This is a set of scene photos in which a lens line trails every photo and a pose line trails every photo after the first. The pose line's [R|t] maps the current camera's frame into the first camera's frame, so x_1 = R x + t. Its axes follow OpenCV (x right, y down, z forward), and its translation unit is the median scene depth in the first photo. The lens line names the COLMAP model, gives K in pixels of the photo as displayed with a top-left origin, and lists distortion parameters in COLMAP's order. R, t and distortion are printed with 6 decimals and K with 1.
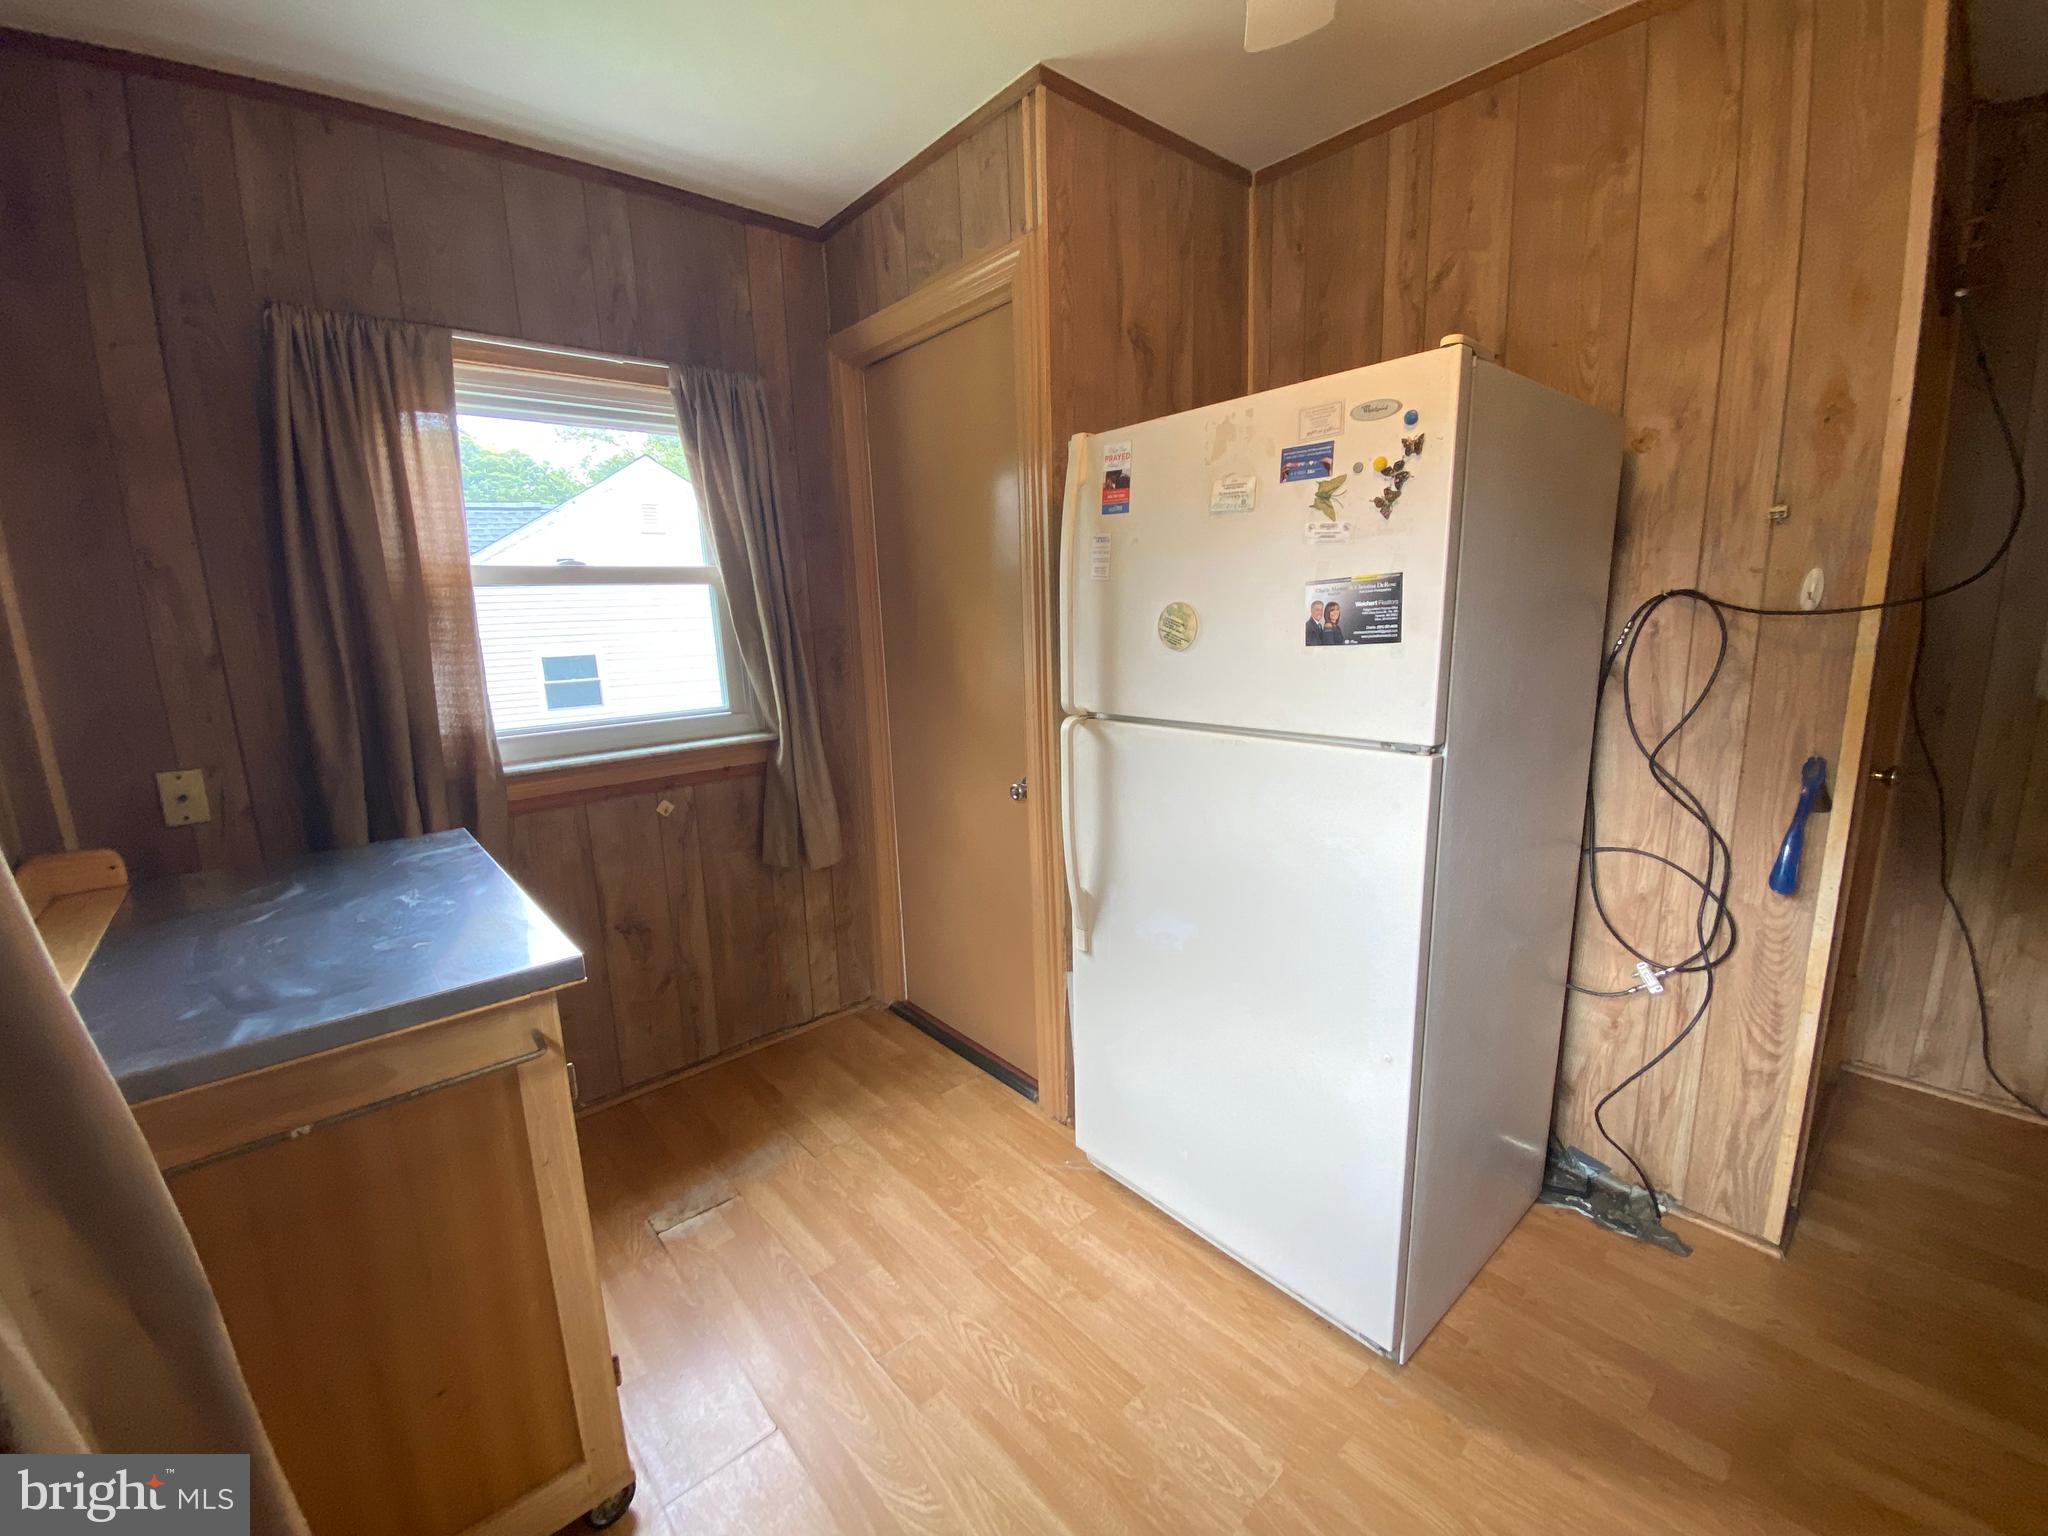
lens RADIAL K [[839.2, 0, 1023.7], [0, 839.2, 779.1], [0, 0, 1]] dist [0.017419, -0.010016]
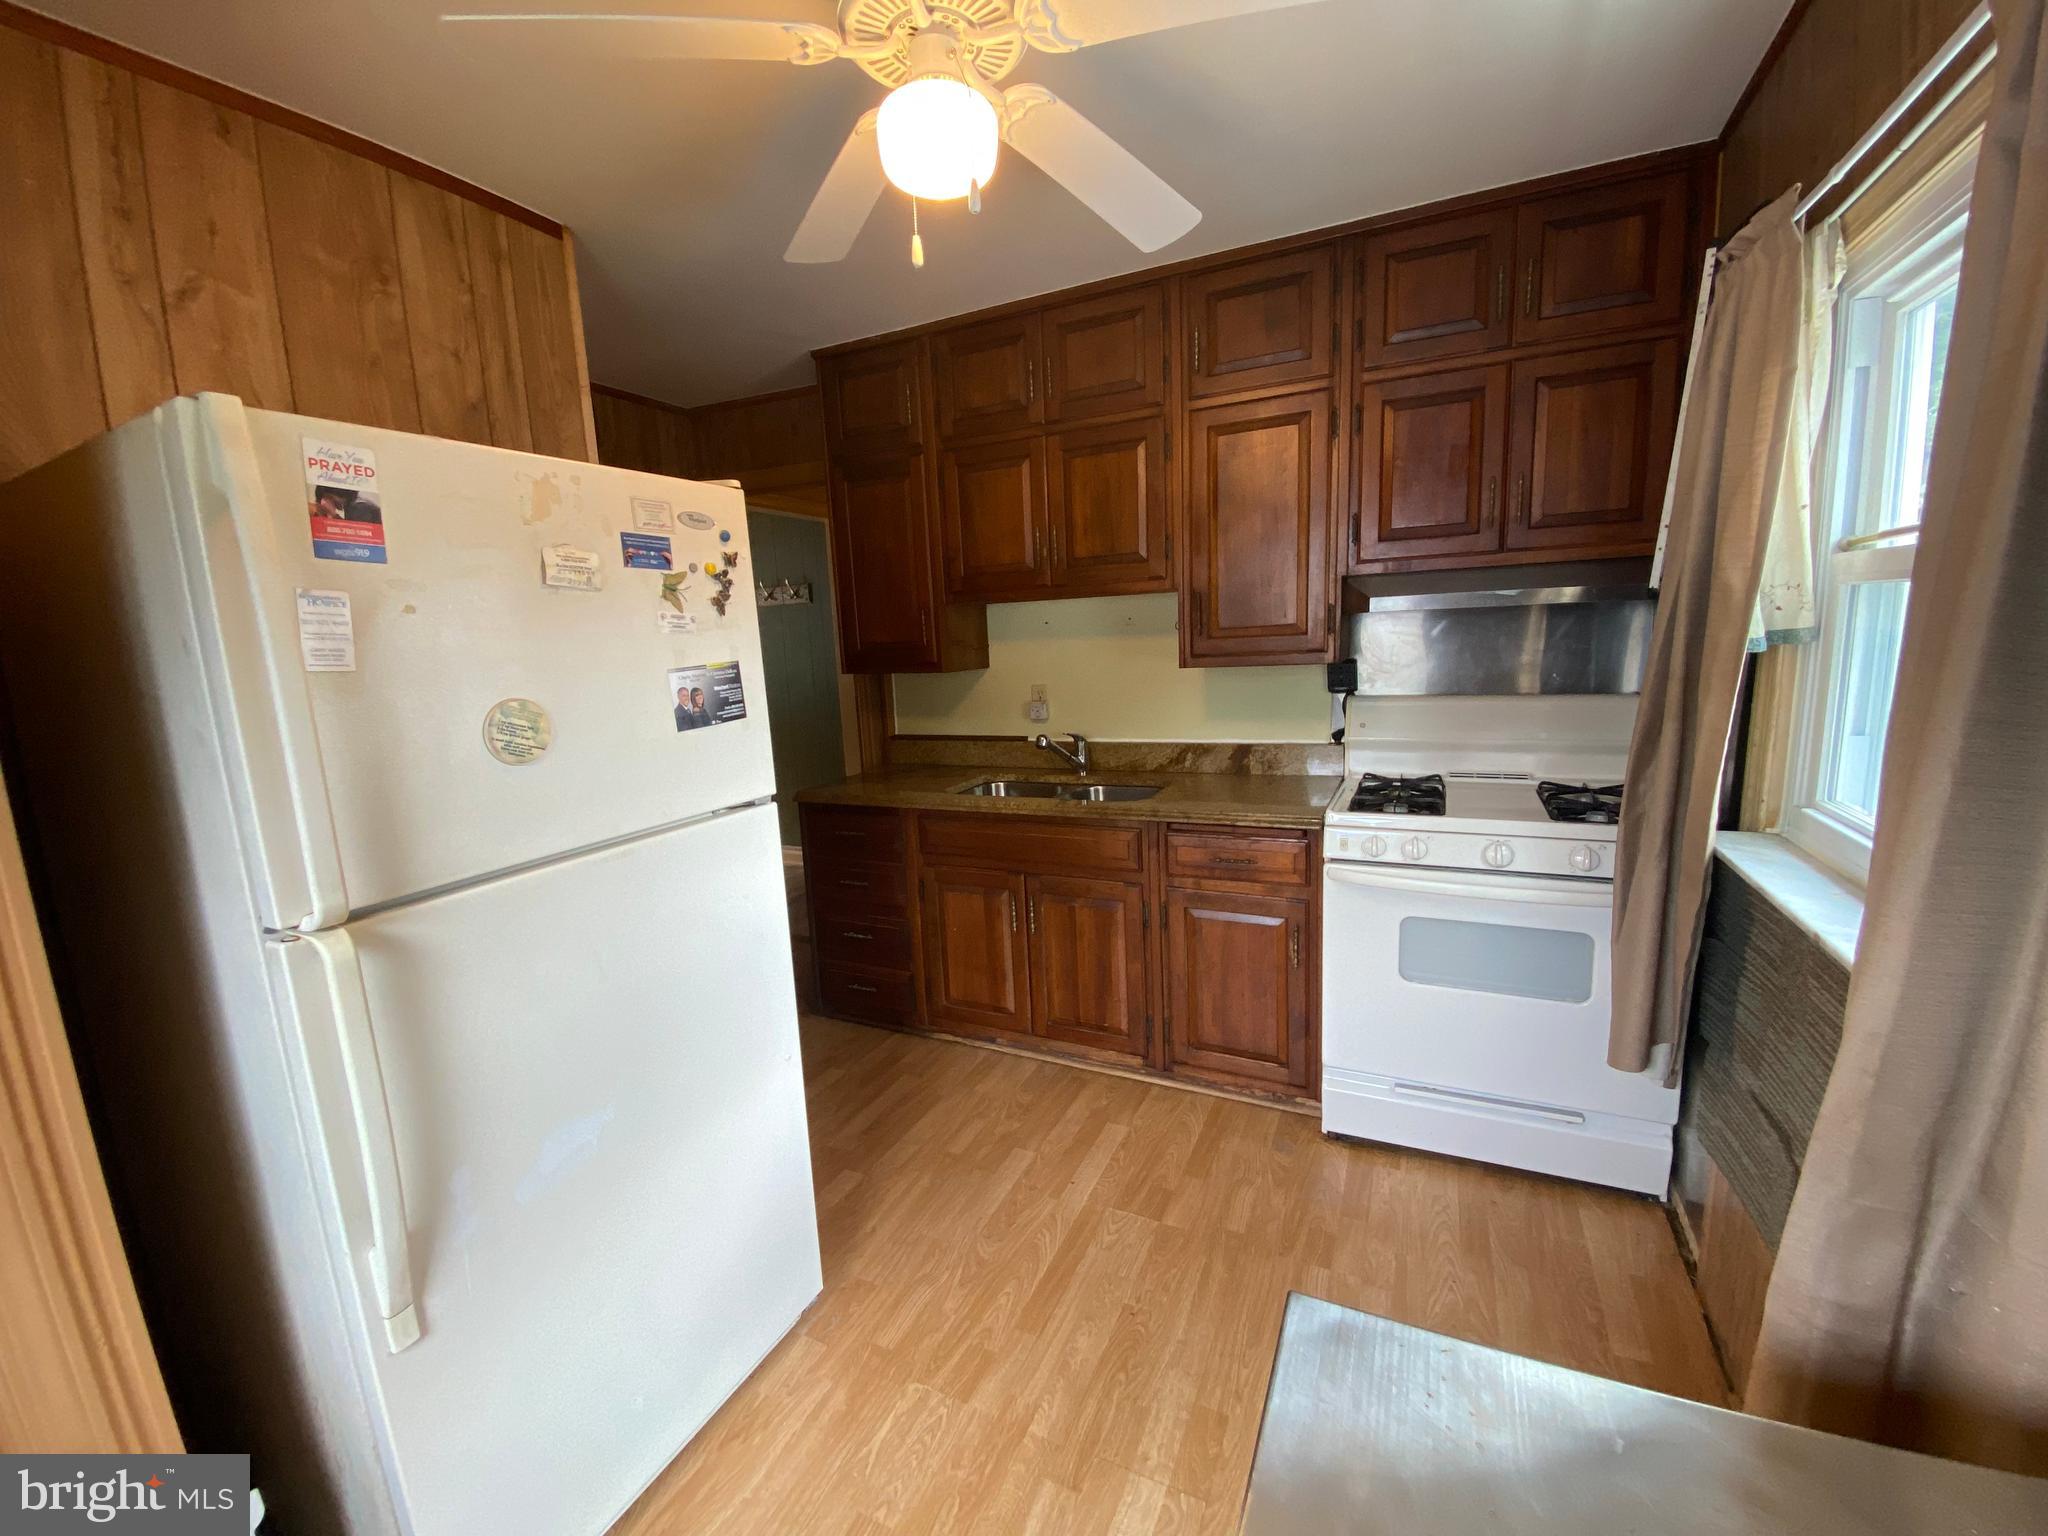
lens RADIAL K [[839.2, 0, 1011.8], [0, 839.2, 773.8], [0, 0, 1]] dist [0.017419, -0.010016]
pose [[-0.370905, -0.110322, 0.922095, -0.751895], [0.235696, 0.949225, 0.208375, -0.228540], [-0.898263, 0.294621, -0.326069, 0.993745]]
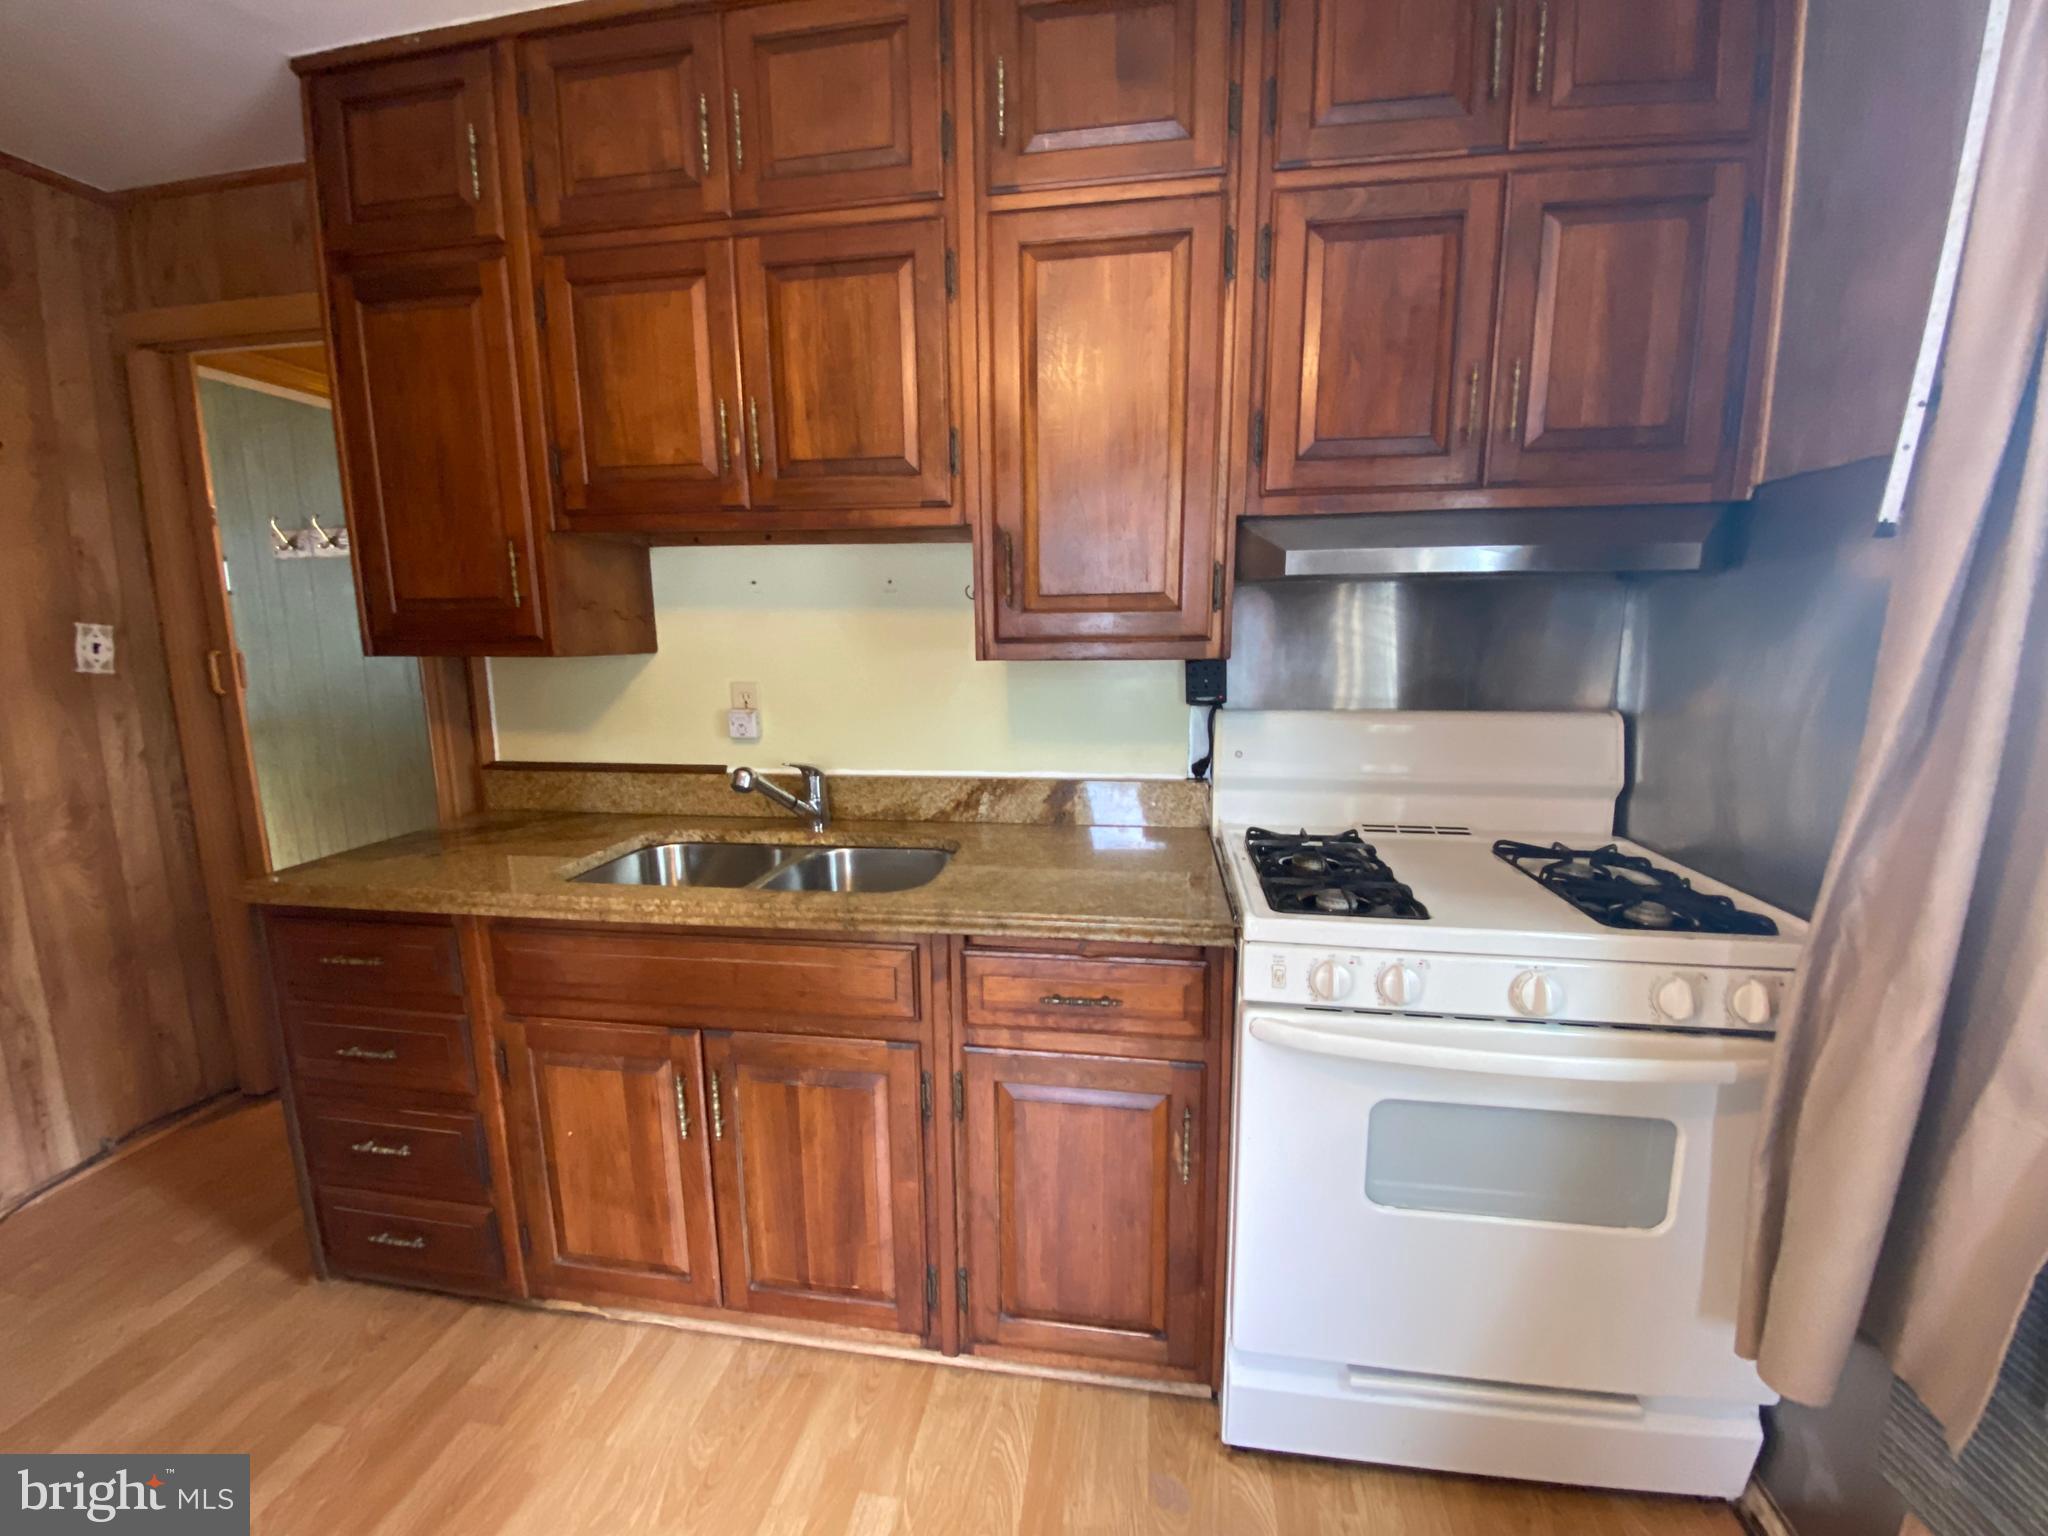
lens RADIAL K [[839.2, 0, 1032.6], [0, 839.2, 765.5], [0, 0, 1]] dist [0.017419, -0.010016]
pose [[-0.634759, -0.095813, 0.766747, -0.437327], [0.174359, 0.948931, 0.262924, -0.179949], [-0.752782, 0.300582, -0.585636, 0.823322]]
